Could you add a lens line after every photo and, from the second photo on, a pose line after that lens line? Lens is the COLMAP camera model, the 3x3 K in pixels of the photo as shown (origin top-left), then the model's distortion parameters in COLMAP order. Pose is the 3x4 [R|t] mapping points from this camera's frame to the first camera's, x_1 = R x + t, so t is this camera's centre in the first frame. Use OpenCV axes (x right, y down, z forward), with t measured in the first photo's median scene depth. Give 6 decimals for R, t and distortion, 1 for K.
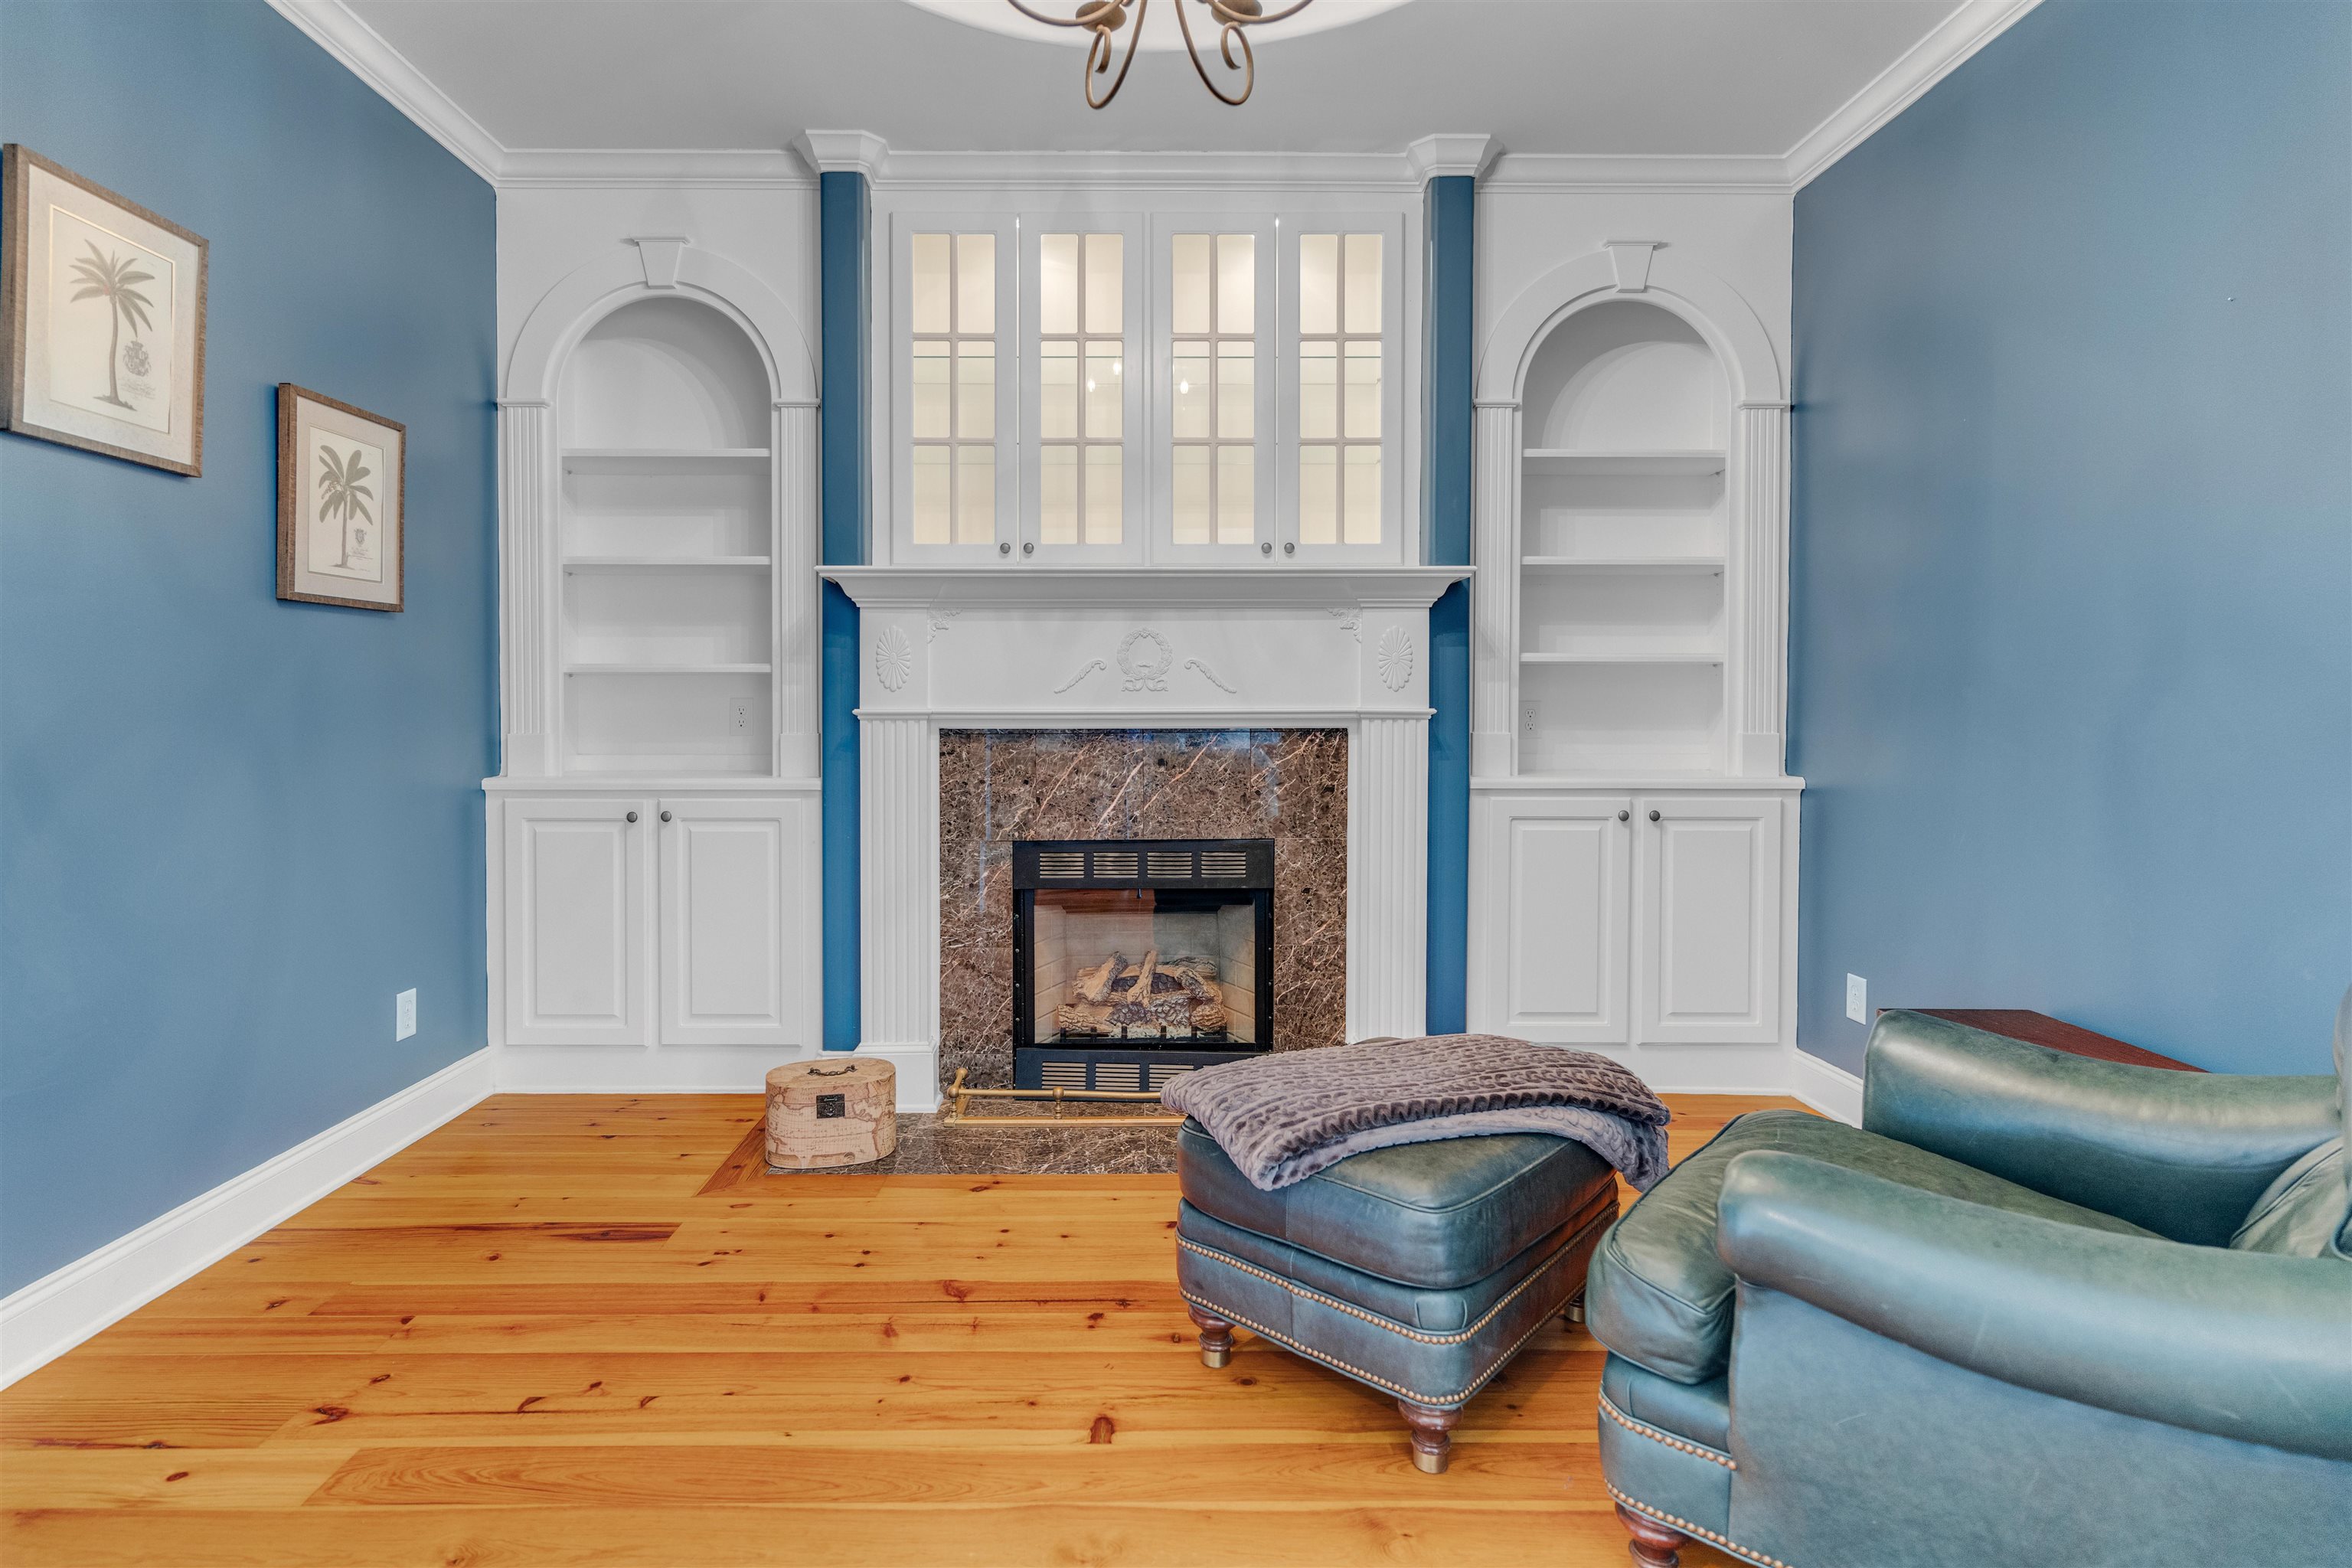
lens RADIAL K [[1157.3, 0, 1136.2], [0, 1157.3, 705.4], [0, 0, 1]] dist [0.012961, -0.000124]
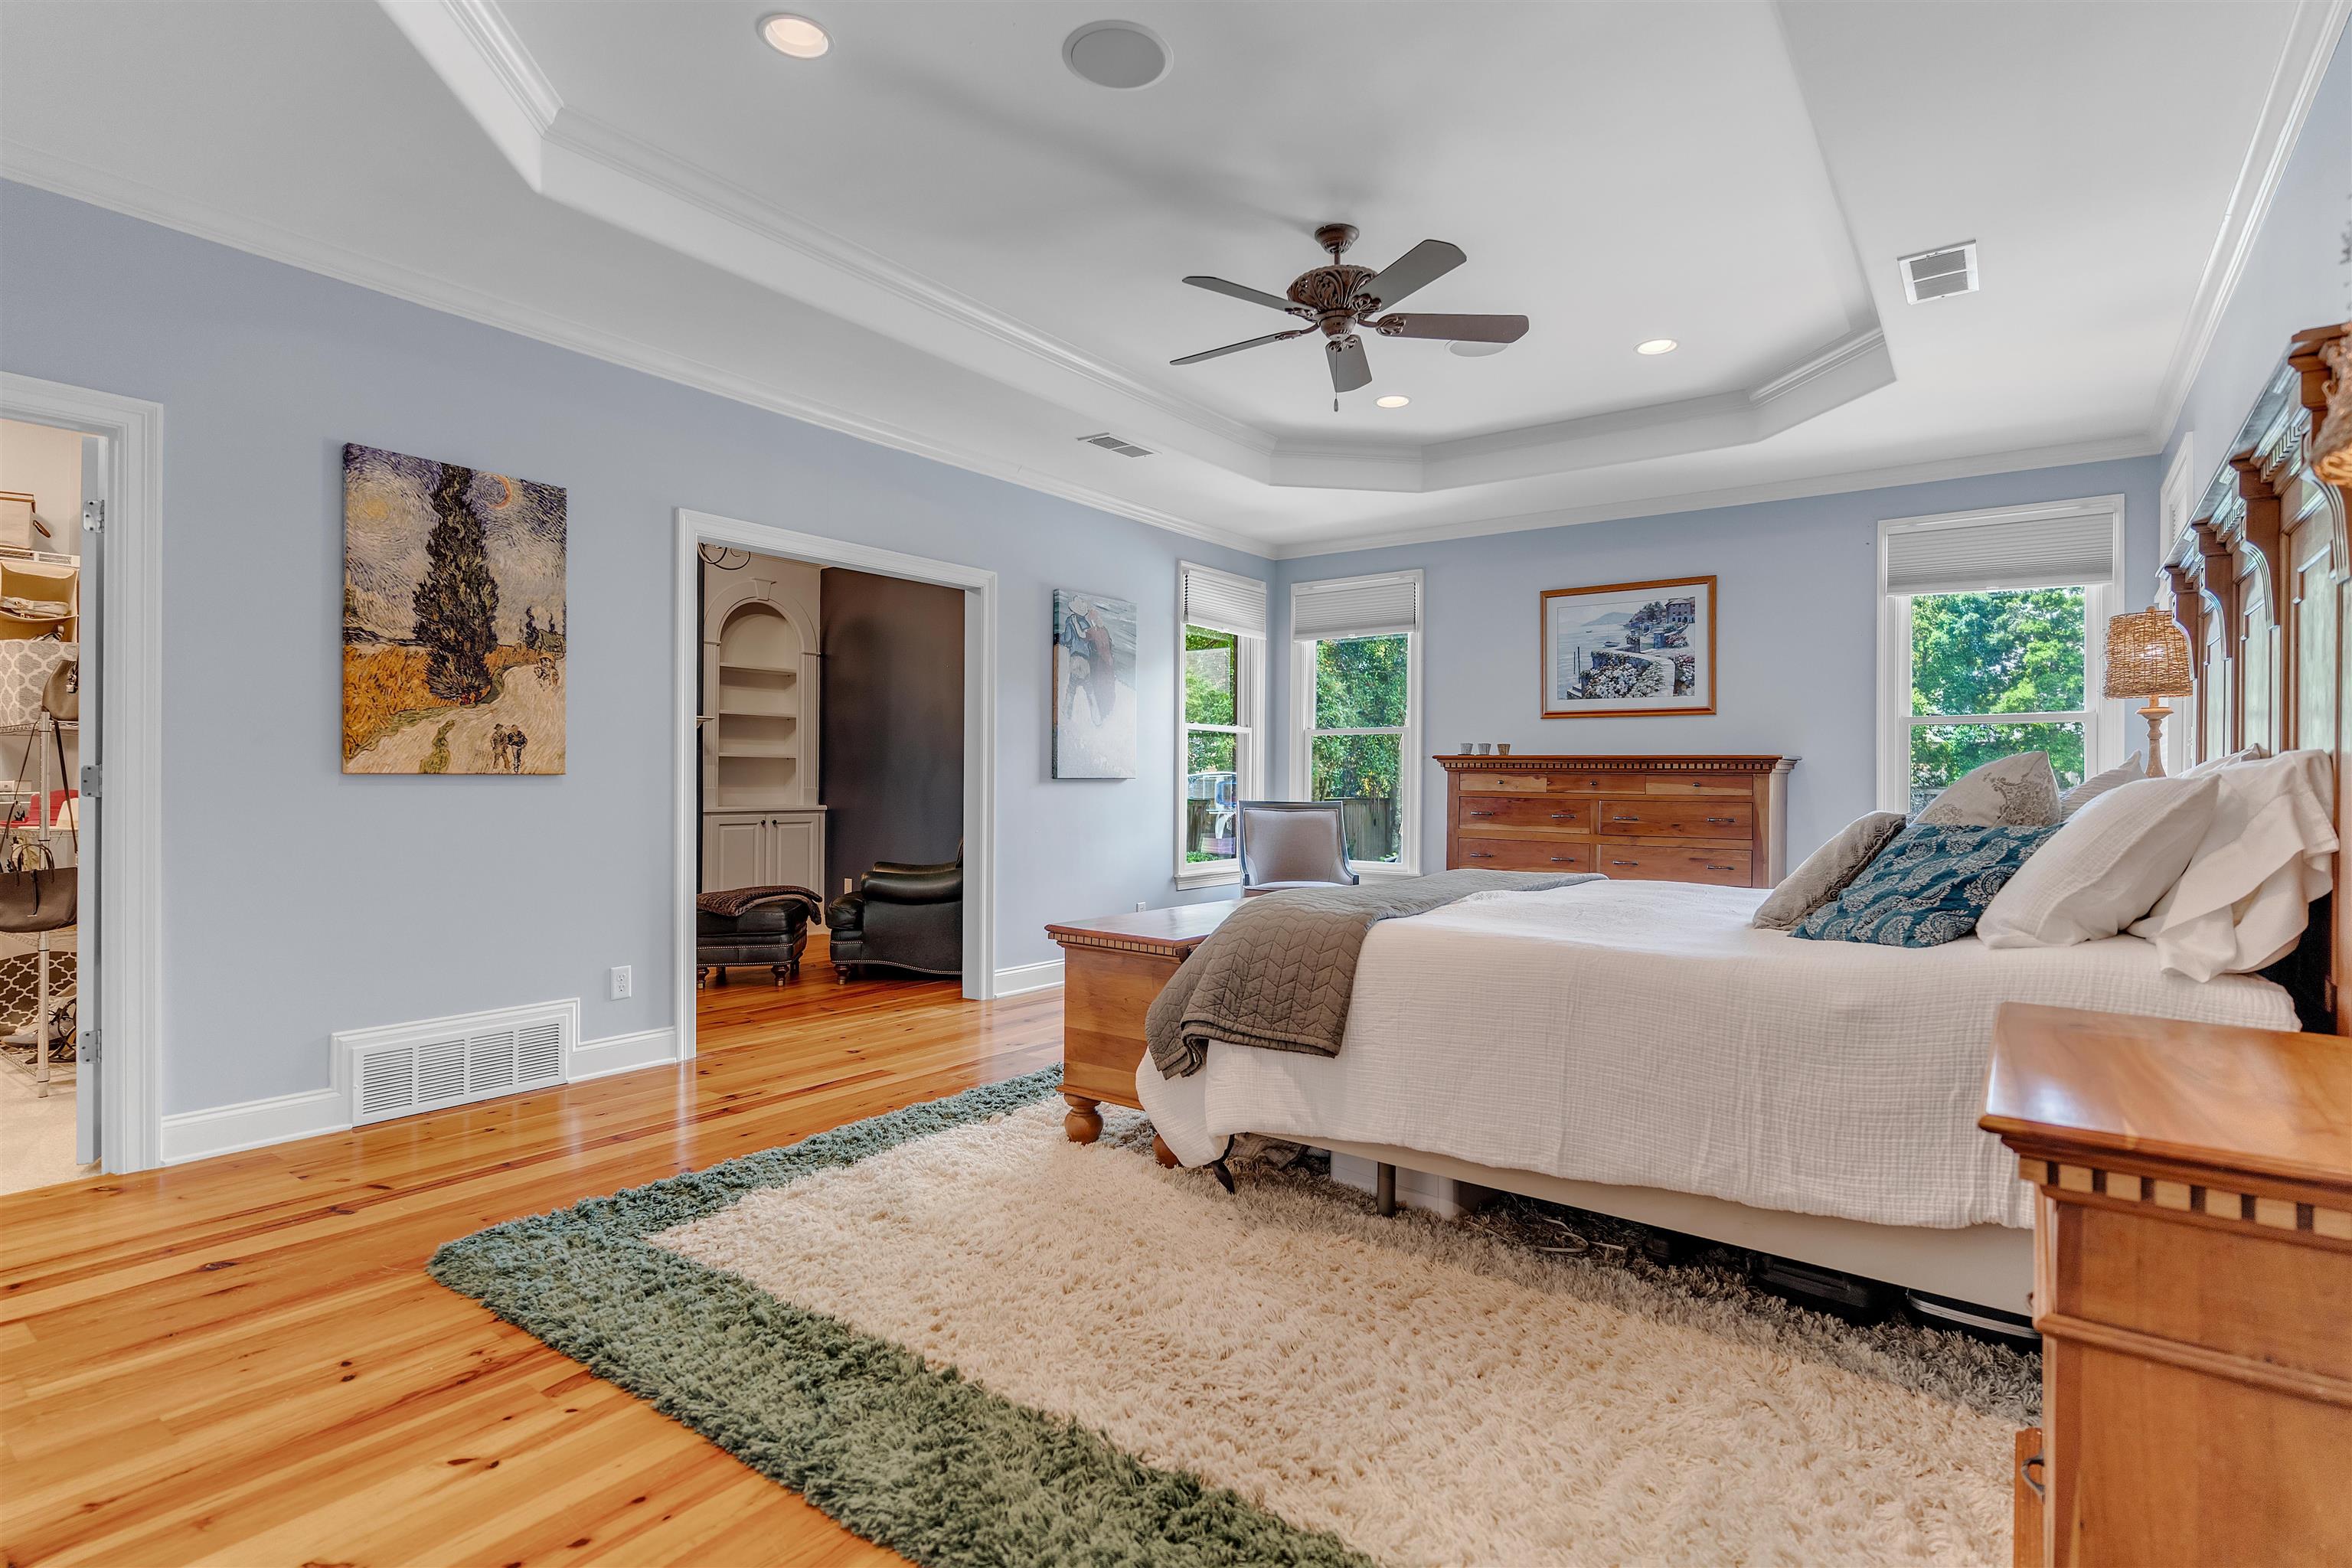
lens RADIAL K [[1157.3, 0, 1172.1], [0, 1157.3, 782.3], [0, 0, 1]] dist [0.012961, -0.000124]
pose [[0.600426, -0.003700, 0.799672, -0.955507], [0.015641, 0.999852, -0.007118, 0.043344], [-0.799527, 0.016781, 0.600395, -1.069339]]
